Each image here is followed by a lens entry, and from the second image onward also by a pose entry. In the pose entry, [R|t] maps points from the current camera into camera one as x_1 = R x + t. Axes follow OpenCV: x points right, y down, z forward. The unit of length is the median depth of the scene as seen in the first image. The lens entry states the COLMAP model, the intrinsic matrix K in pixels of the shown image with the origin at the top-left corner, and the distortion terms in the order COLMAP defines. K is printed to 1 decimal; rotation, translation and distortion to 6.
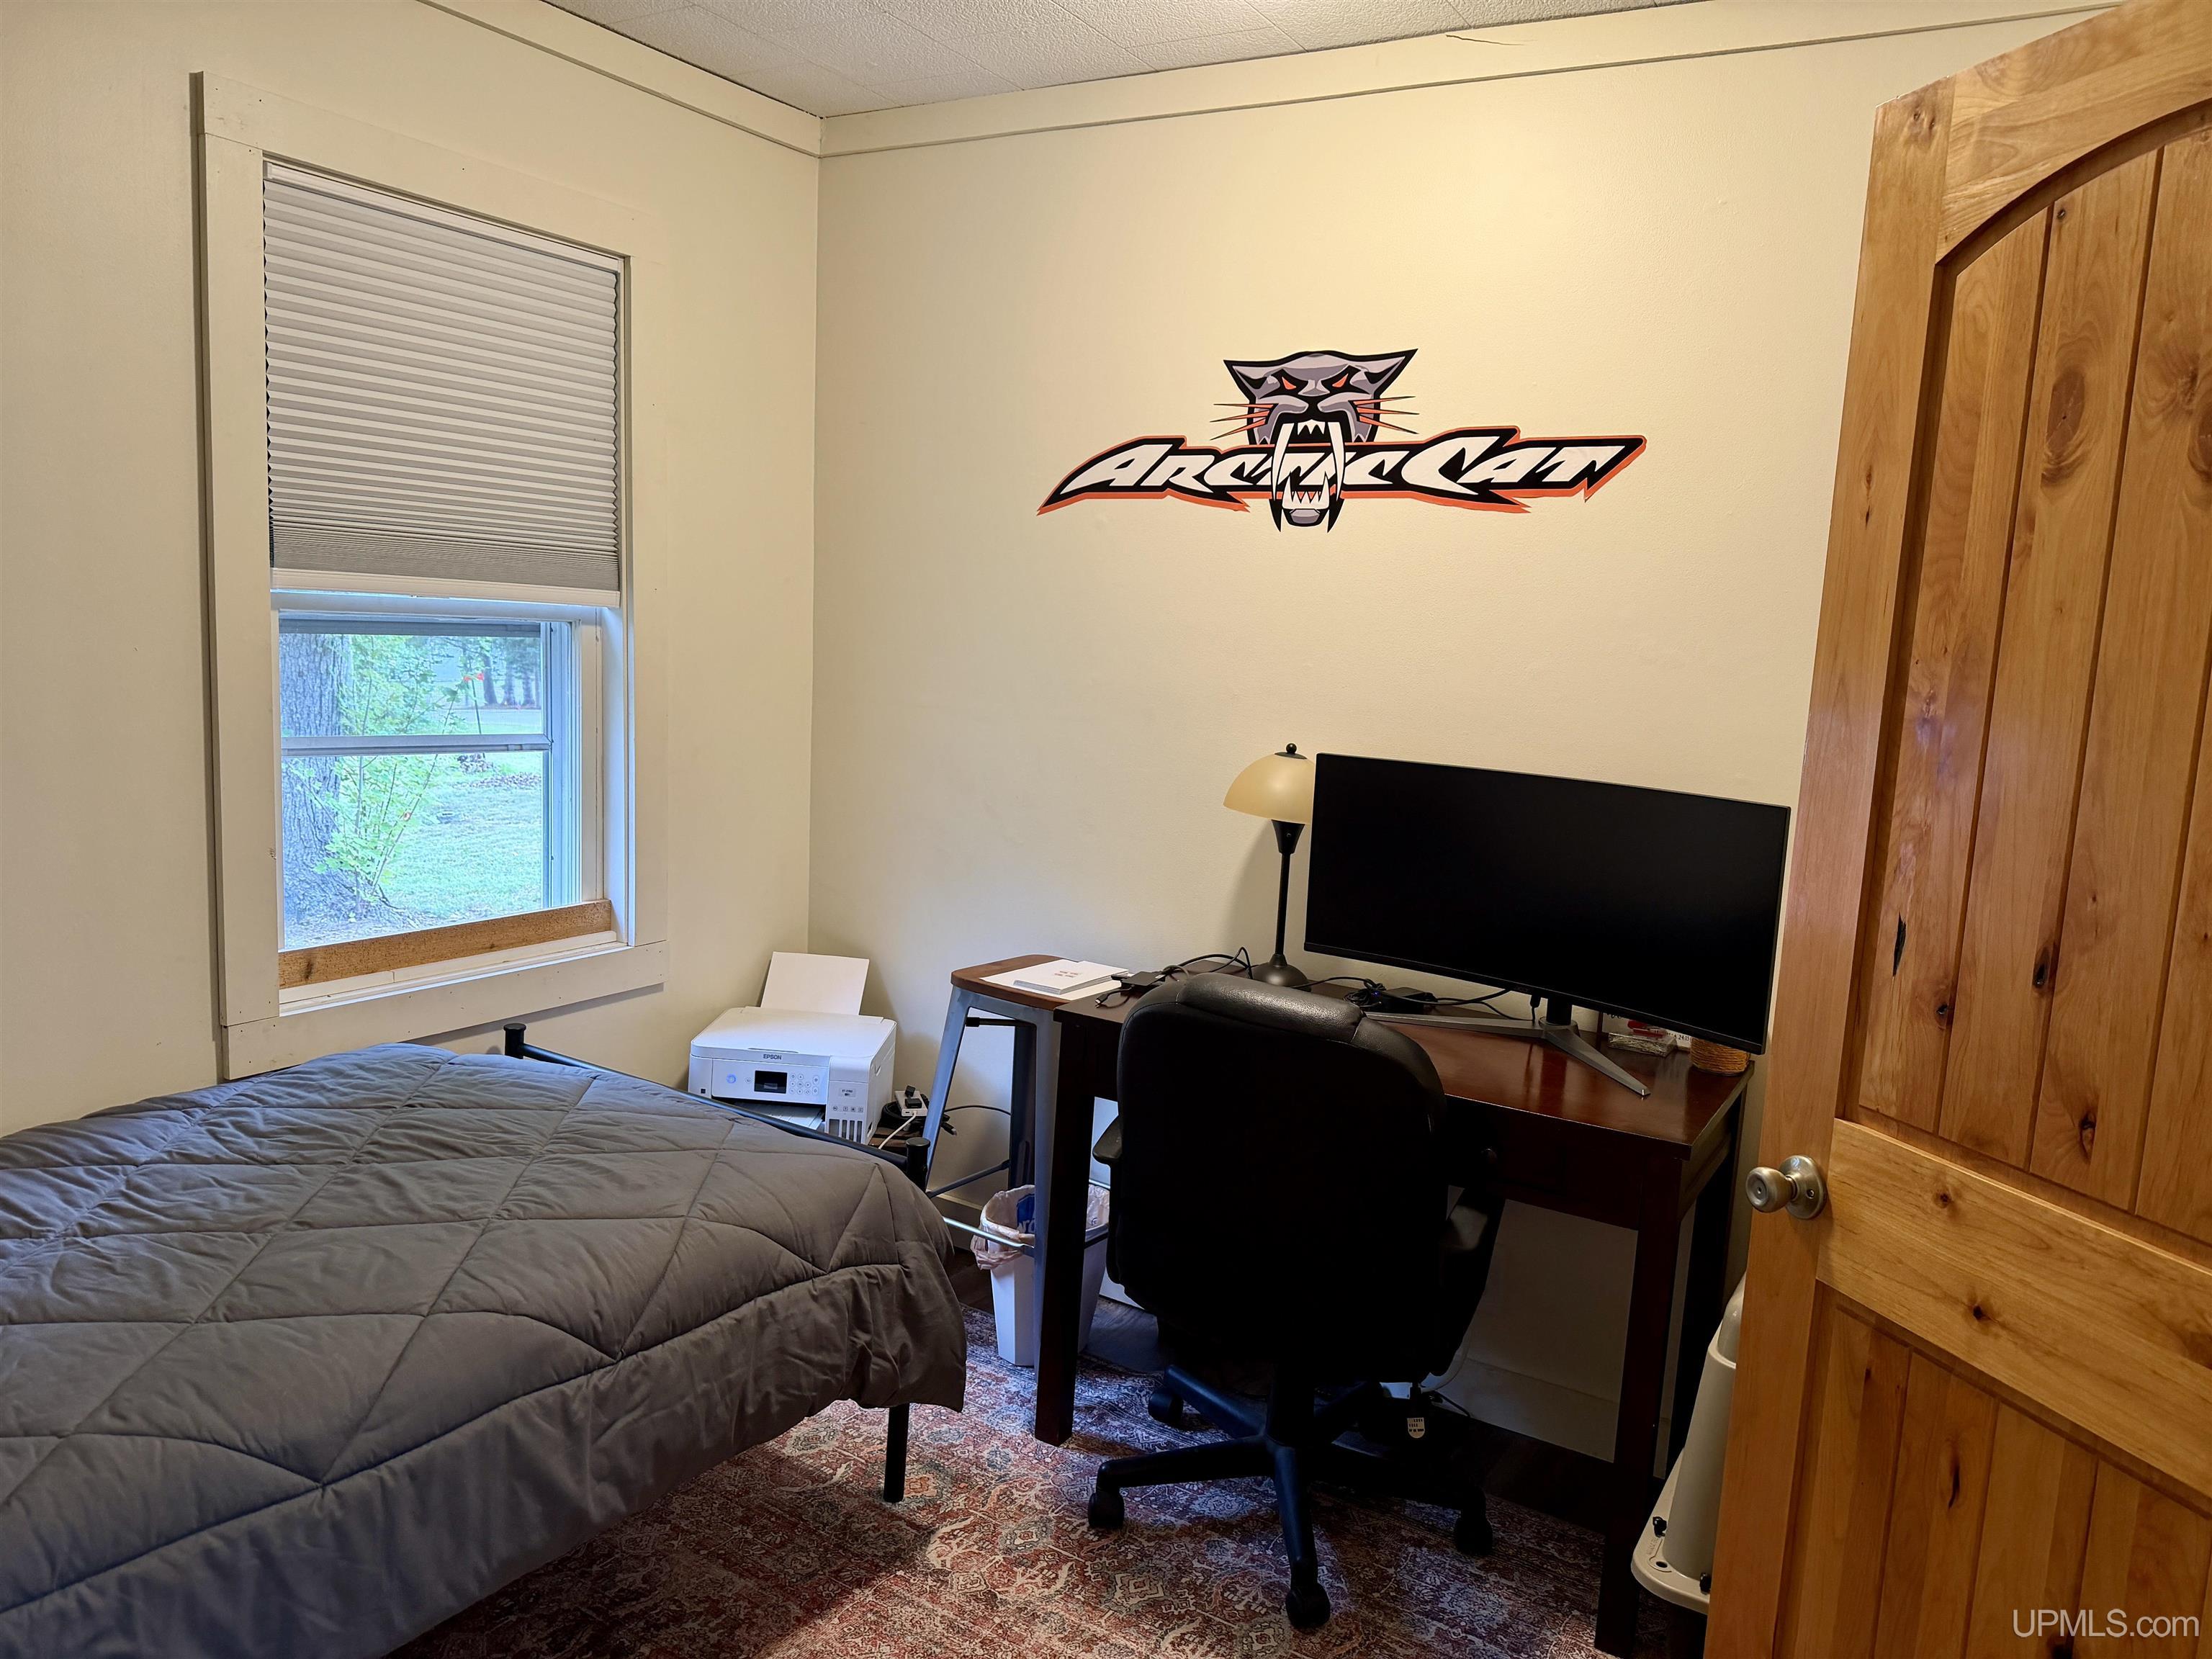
lens RADIAL K [[1539.8, 0, 1106.0], [0, 1539.8, 829.5], [0, 0, 1]] dist [0.045248, -0.044863]
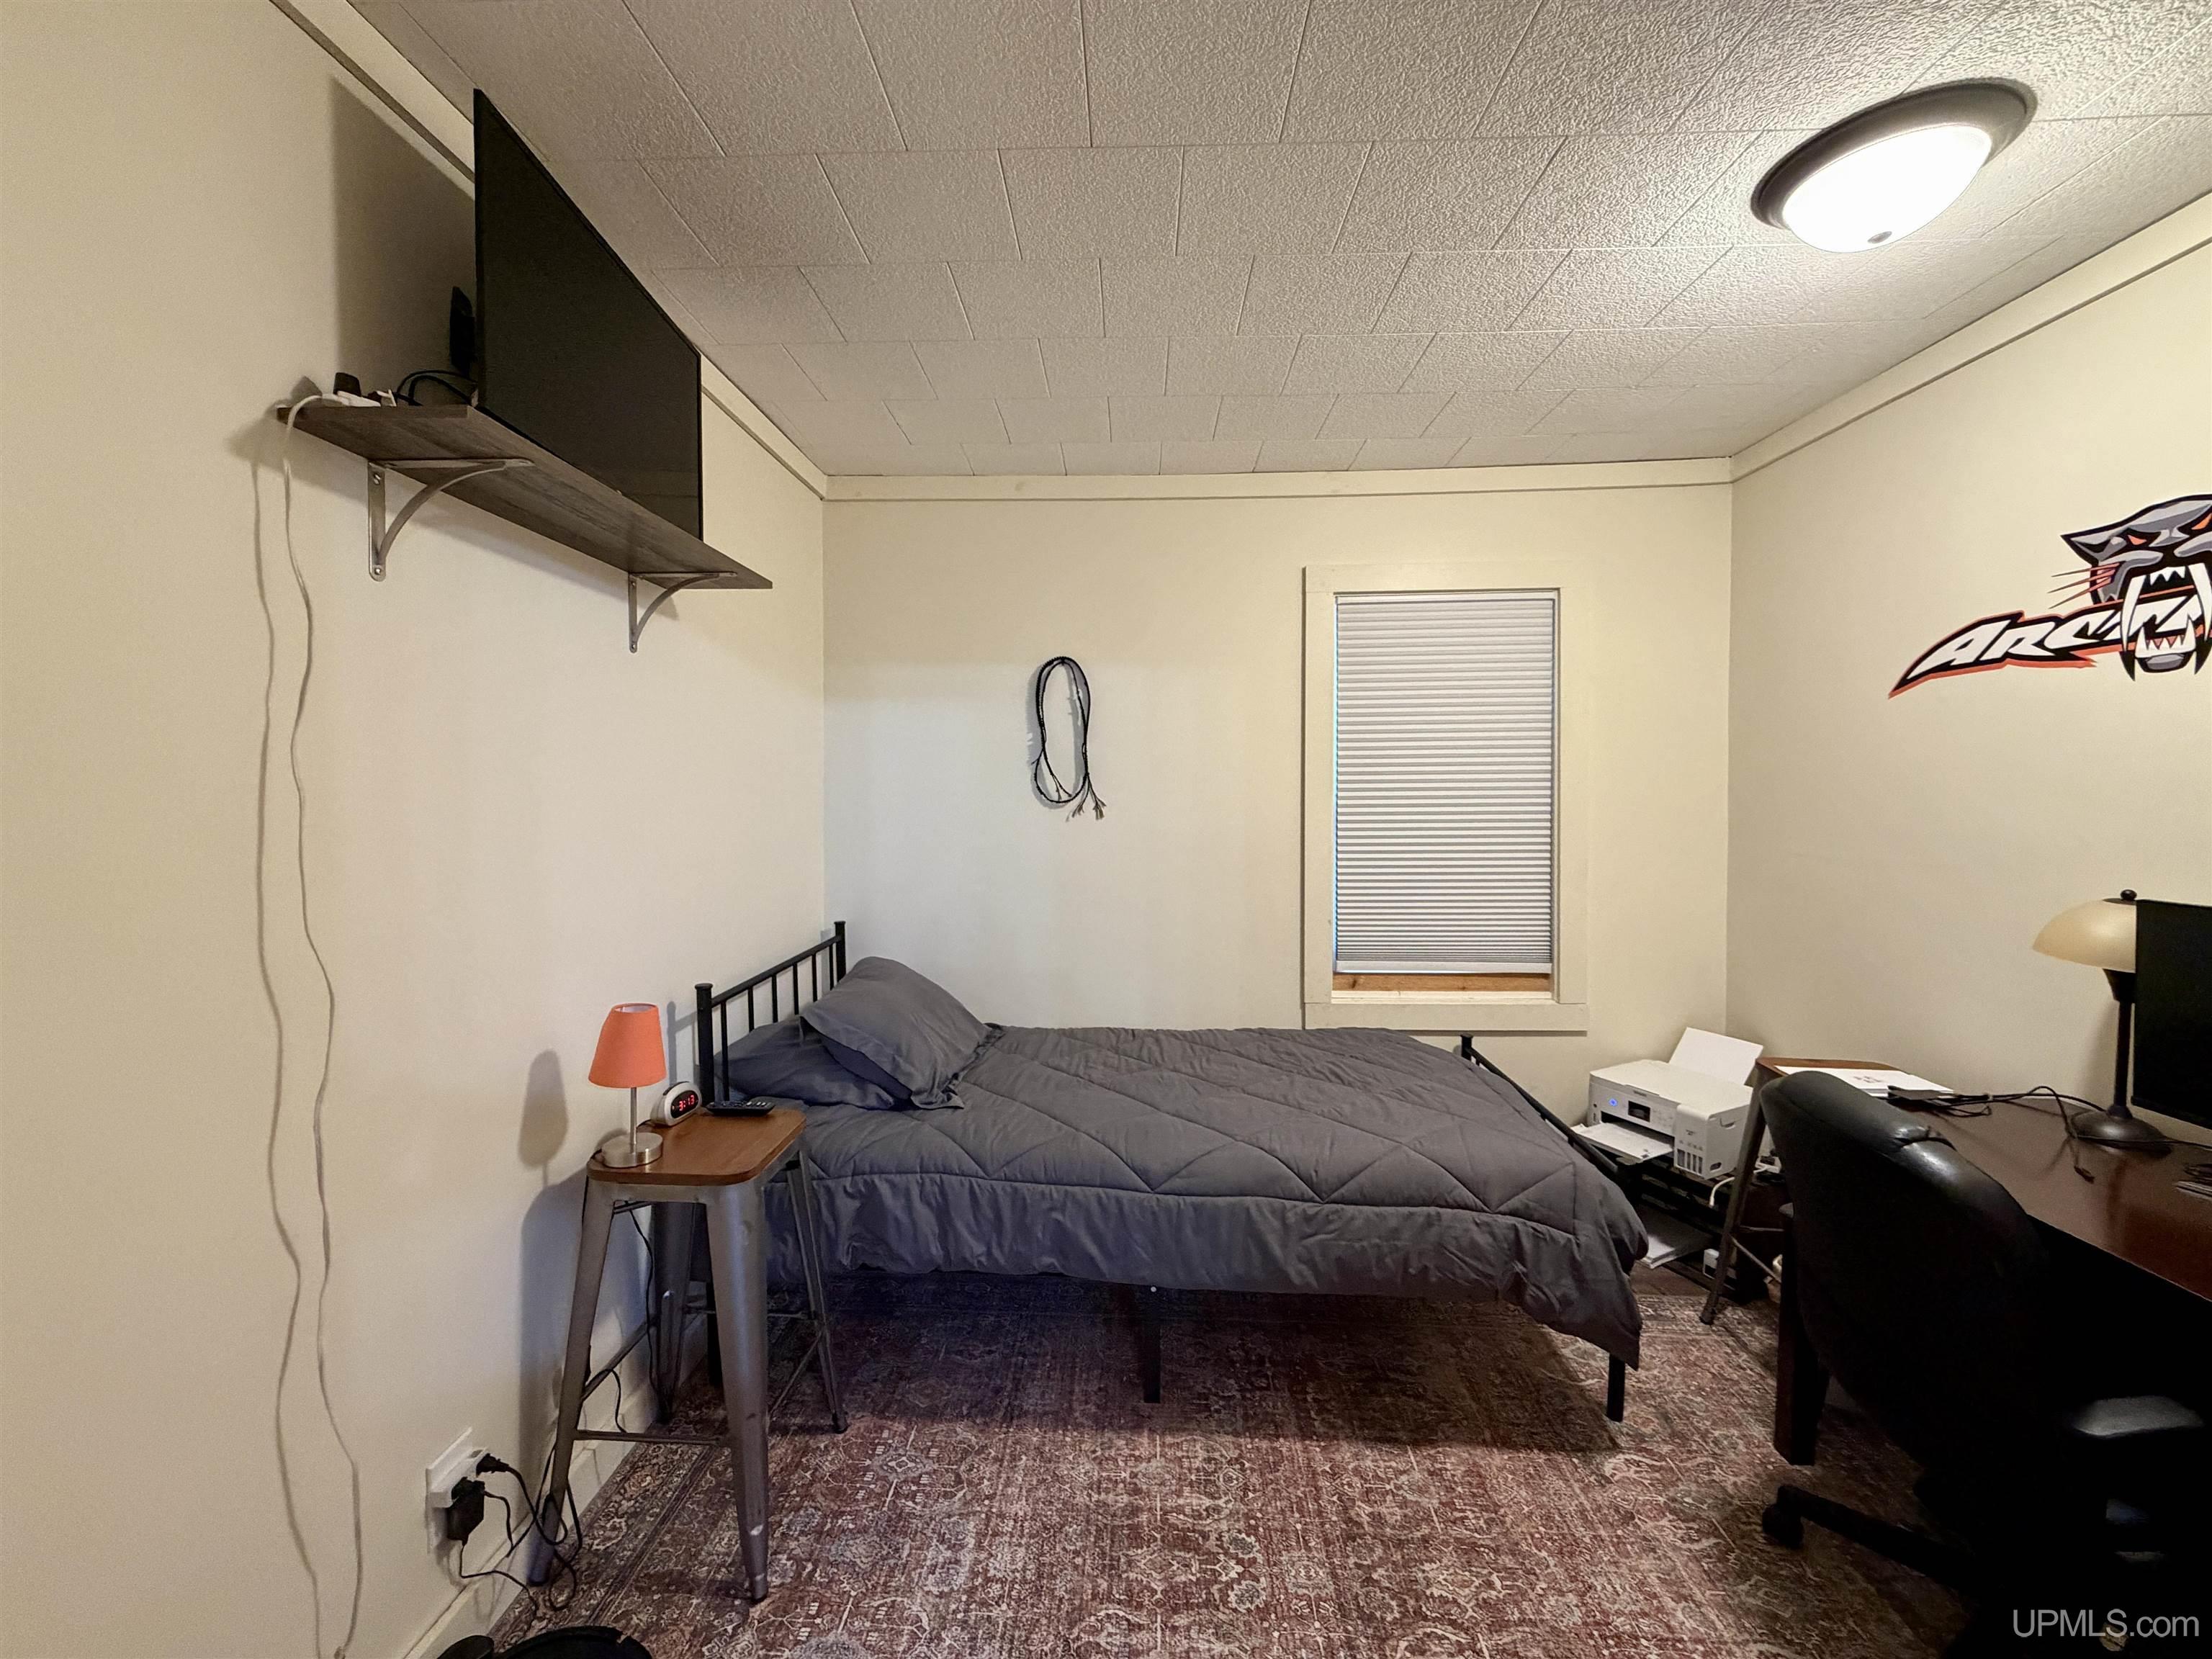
lens RADIAL K [[877.1, 0, 1100.0], [0, 877.1, 819.1], [0, 0, 1]] dist [-0.002048, -0.000394]
pose [[0.477613, -0.034219, -0.877903, 0.296414], [-0.078295, 0.993608, -0.081325, -0.001746], [0.875074, 0.107578, 0.471881, 0.142658]]
